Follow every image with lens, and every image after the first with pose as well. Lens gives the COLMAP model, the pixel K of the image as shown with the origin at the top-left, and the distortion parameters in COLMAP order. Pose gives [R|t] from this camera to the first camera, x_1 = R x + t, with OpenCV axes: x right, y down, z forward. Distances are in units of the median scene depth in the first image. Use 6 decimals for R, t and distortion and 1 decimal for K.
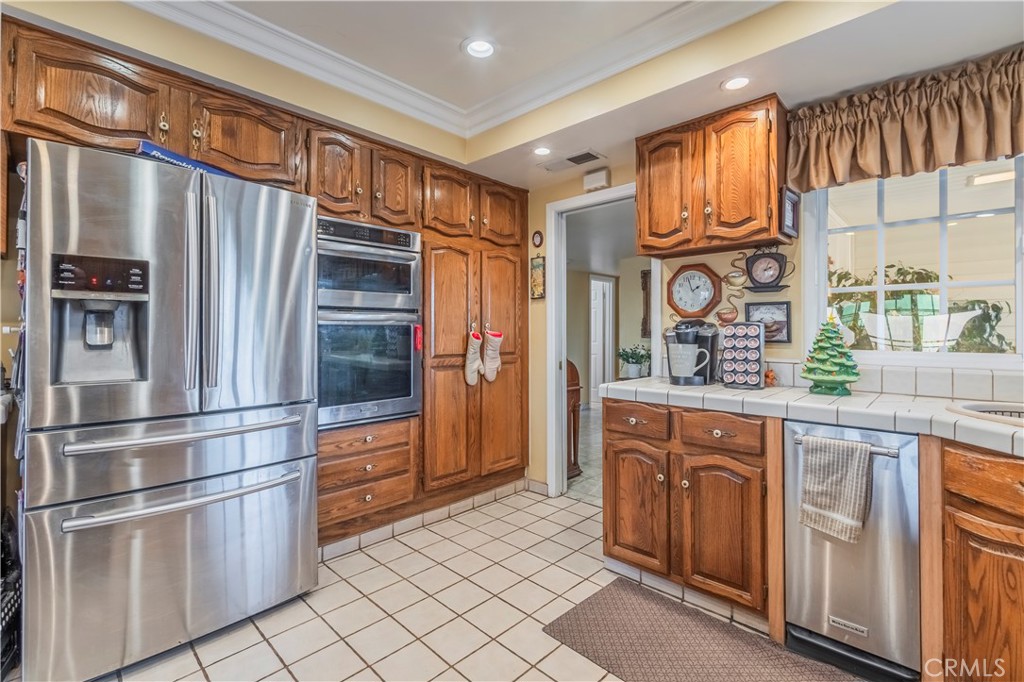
lens RADIAL K [[468.9, 0, 511.0], [0, 468.9, 329.5], [0, 0, 1]] dist [-0.001011, -0.000218]
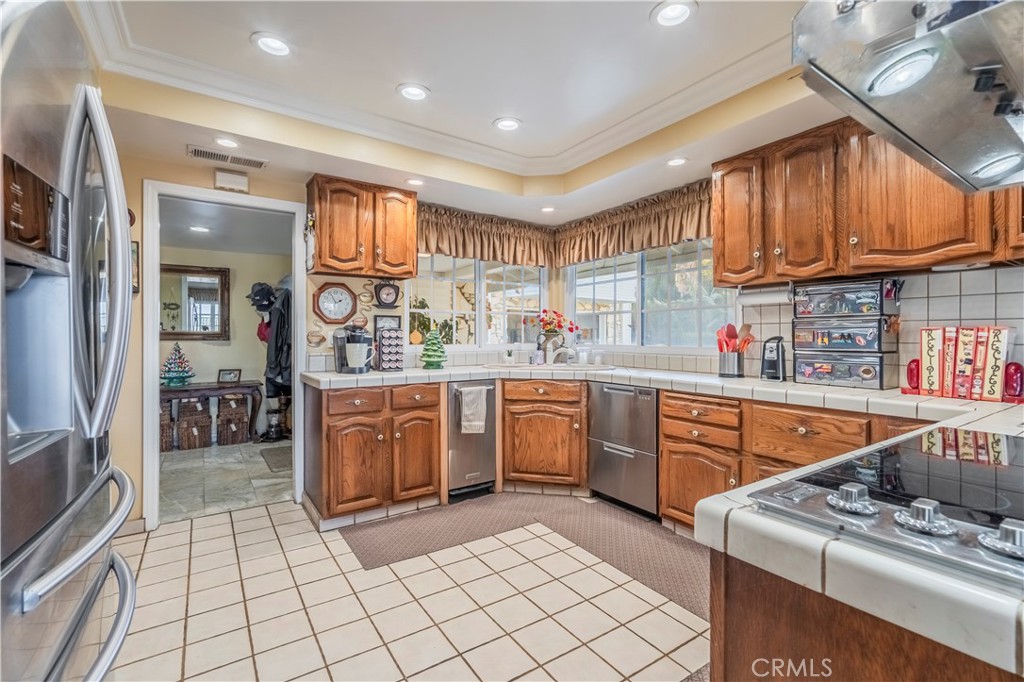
lens RADIAL K [[468.9, 0, 511.0], [0, 468.9, 329.5], [0, 0, 1]] dist [-0.001011, -0.000218]
pose [[0.186708, 0.008564, 0.982378, -0.930739], [-0.009381, 0.999932, -0.006934, -0.004678], [-0.982371, -0.007921, 0.186775, 0.319500]]
